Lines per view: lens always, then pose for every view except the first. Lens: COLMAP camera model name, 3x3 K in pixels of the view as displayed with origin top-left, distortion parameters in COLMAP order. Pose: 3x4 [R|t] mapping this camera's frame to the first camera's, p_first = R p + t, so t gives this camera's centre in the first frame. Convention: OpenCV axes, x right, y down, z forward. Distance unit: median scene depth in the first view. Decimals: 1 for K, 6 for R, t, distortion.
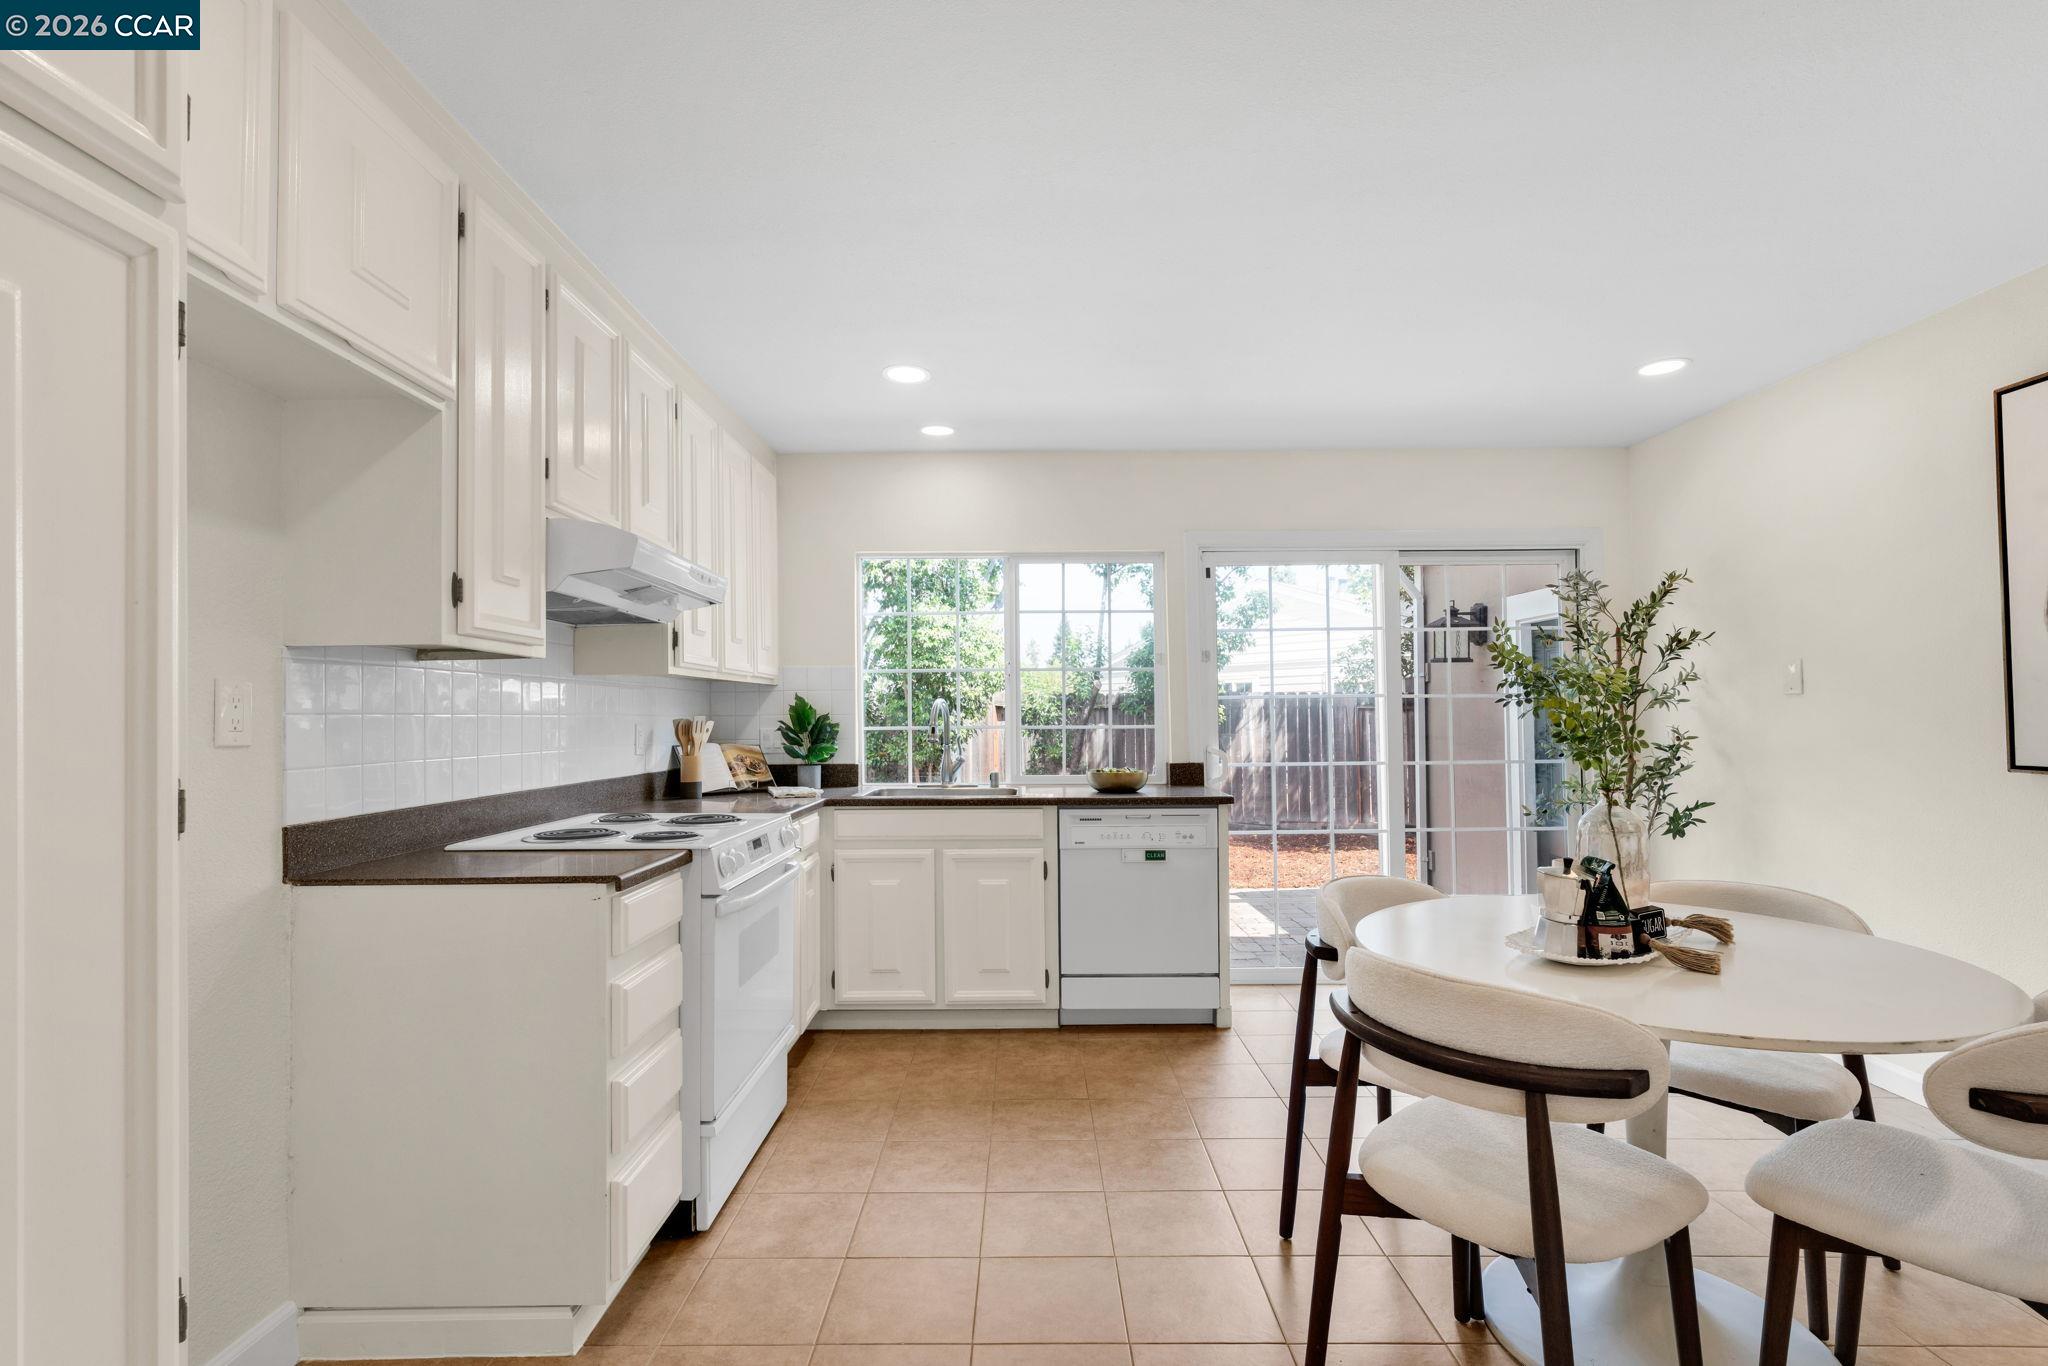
lens RADIAL K [[944.3, 0, 1006.9], [0, 944.3, 695.0], [0, 0, 1]] dist [0.003214, 0.000427]
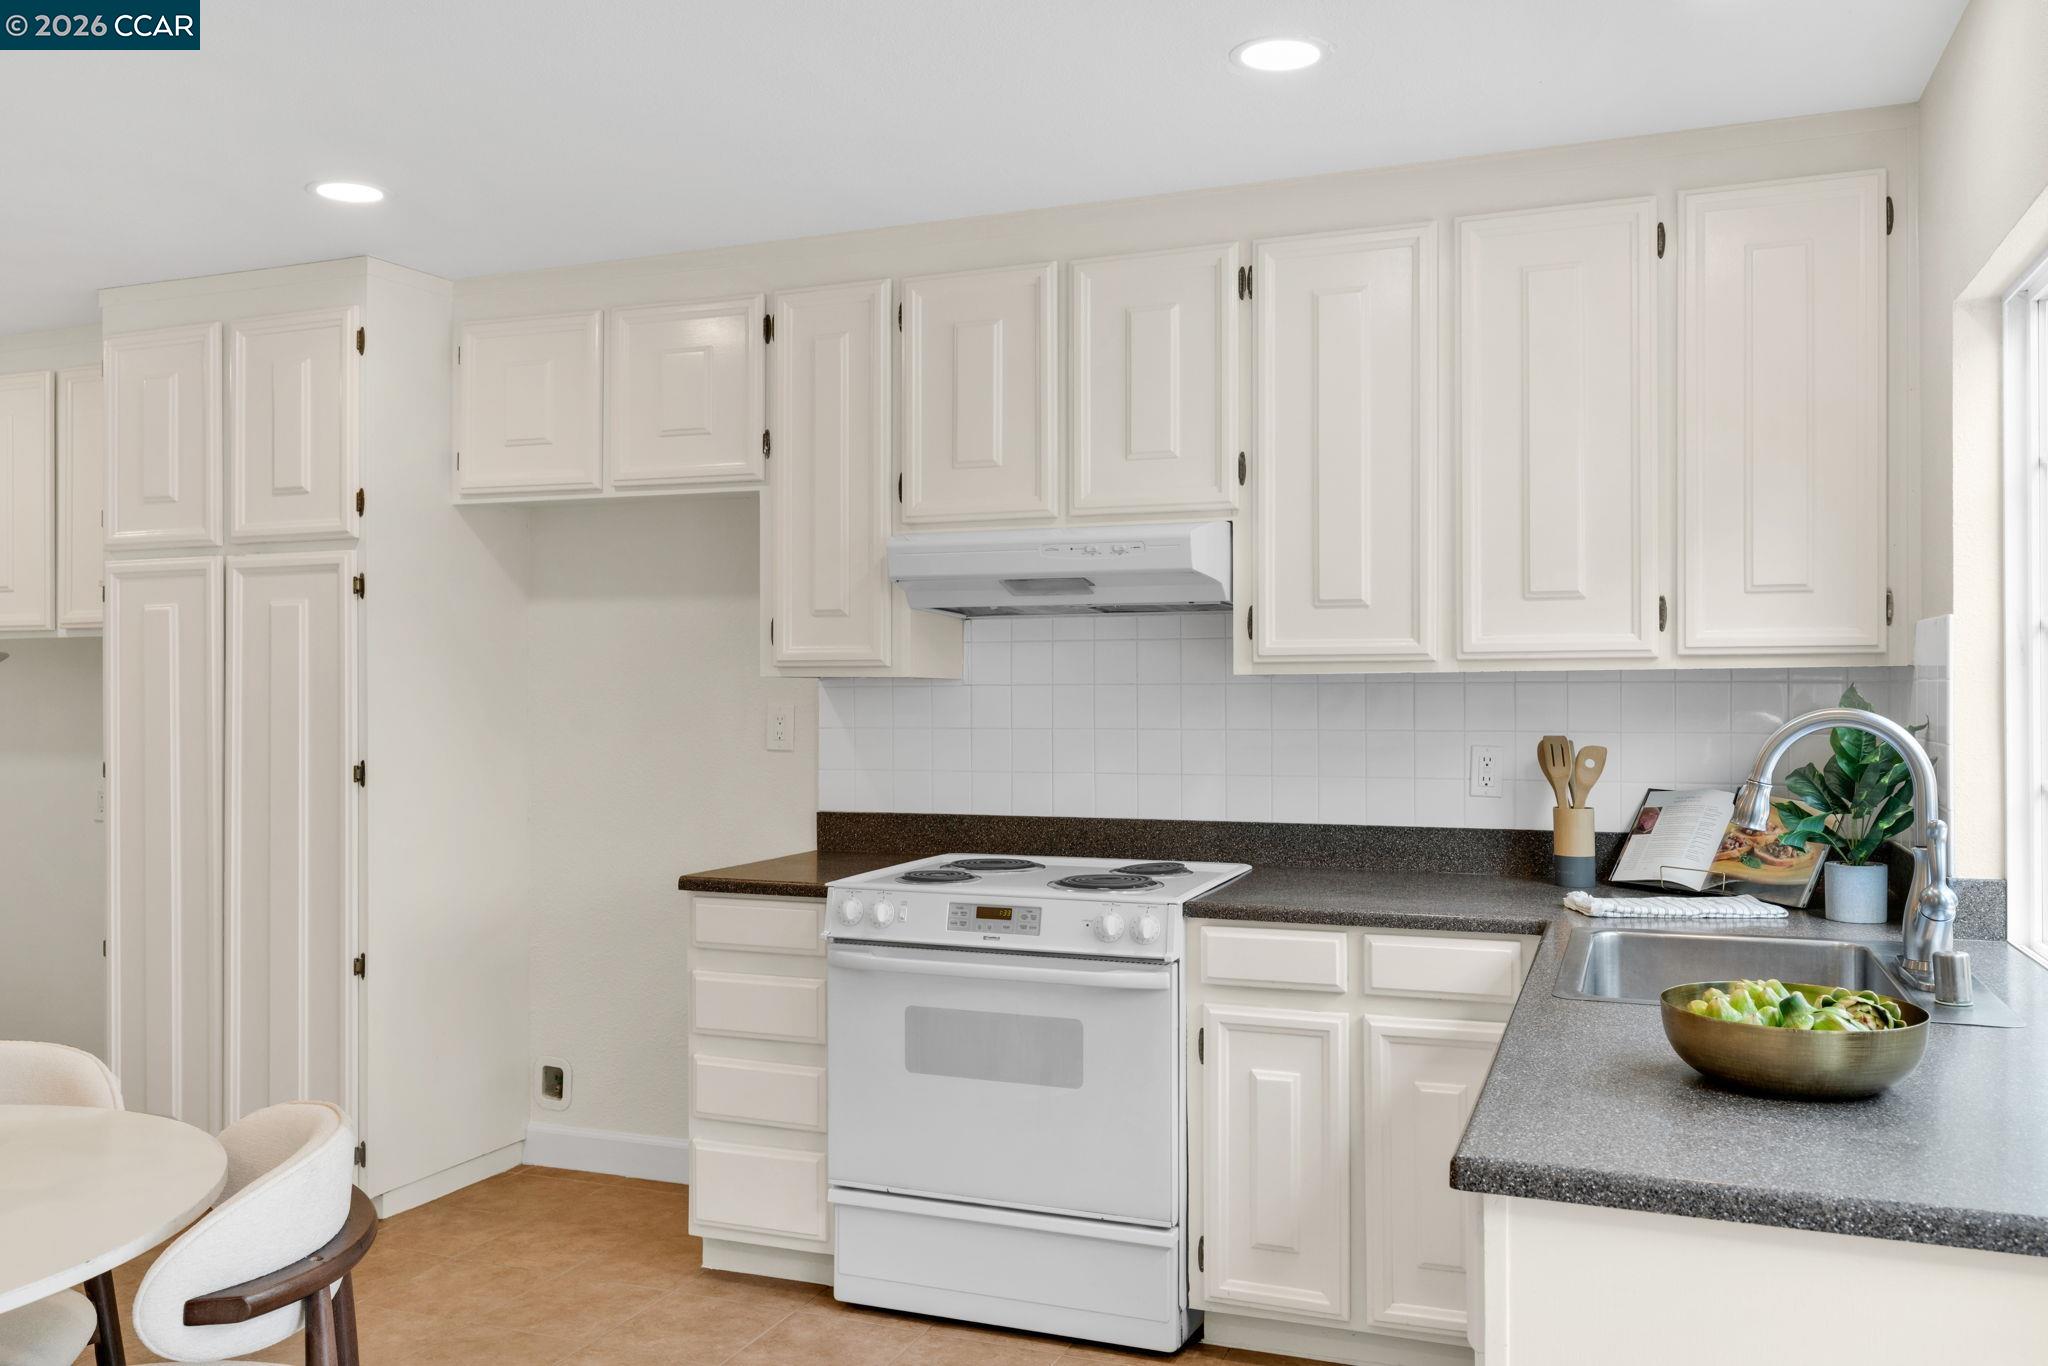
lens RADIAL K [[1594.2, 0, 1035.9], [0, 1594.2, 698.7], [0, 0, 1]] dist [0.004824, -0.003976]
pose [[-0.325426, 0.013115, -0.945476, 0.665740], [0.027355, 0.999616, 0.004451, -0.012172], [0.945172, -0.024415, -0.325660, 1.050395]]
